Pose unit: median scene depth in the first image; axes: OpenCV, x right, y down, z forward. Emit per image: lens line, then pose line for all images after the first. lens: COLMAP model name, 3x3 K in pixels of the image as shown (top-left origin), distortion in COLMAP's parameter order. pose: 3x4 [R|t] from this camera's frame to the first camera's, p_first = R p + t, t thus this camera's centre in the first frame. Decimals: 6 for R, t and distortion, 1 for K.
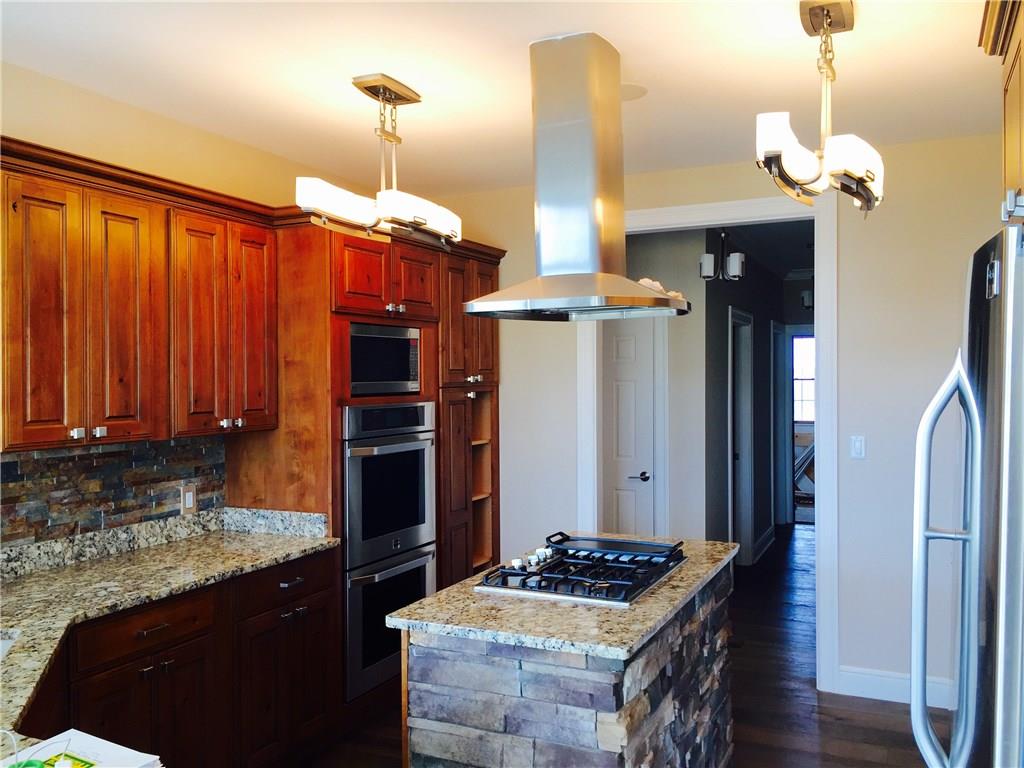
lens RADIAL K [[874.9, 0, 515.9], [0, 874.9, 386.0], [0, 0, 1]] dist [0.084026, -0.117039]
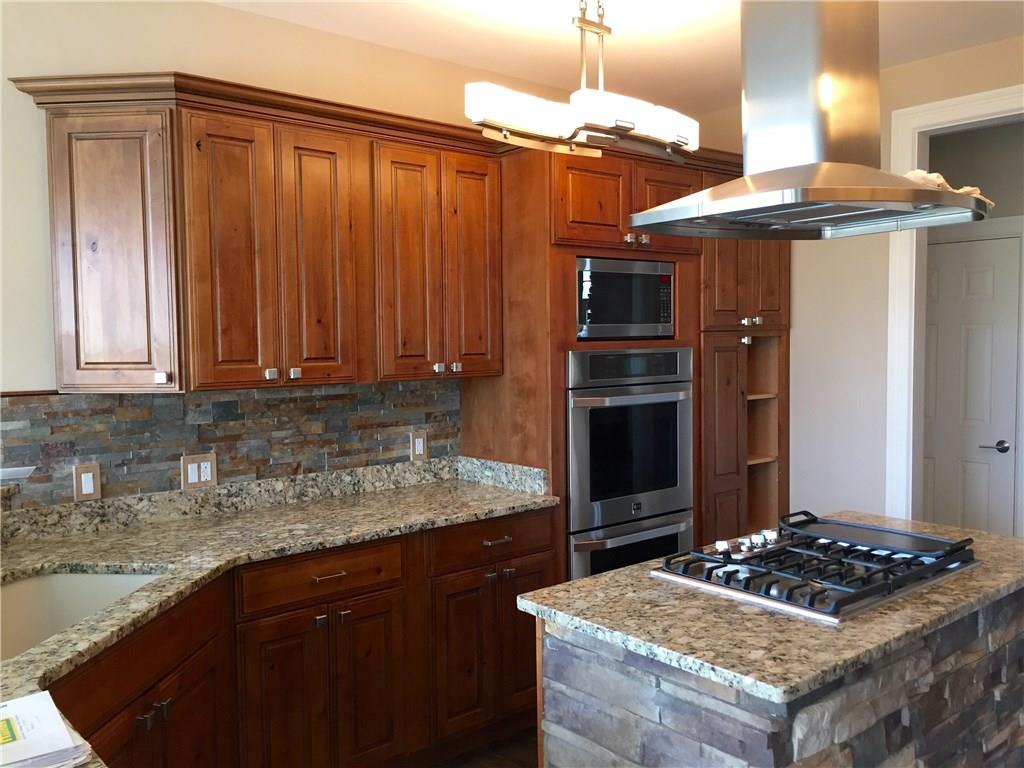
lens RADIAL K [[874.9, 0, 515.9], [0, 874.9, 386.0], [0, 0, 1]] dist [0.084026, -0.117039]
pose [[0.908186, 0.019411, -0.418117, 0.150798], [0.002083, 0.998702, 0.050889, 0.015198], [0.418562, -0.047088, 0.906967, 0.193577]]
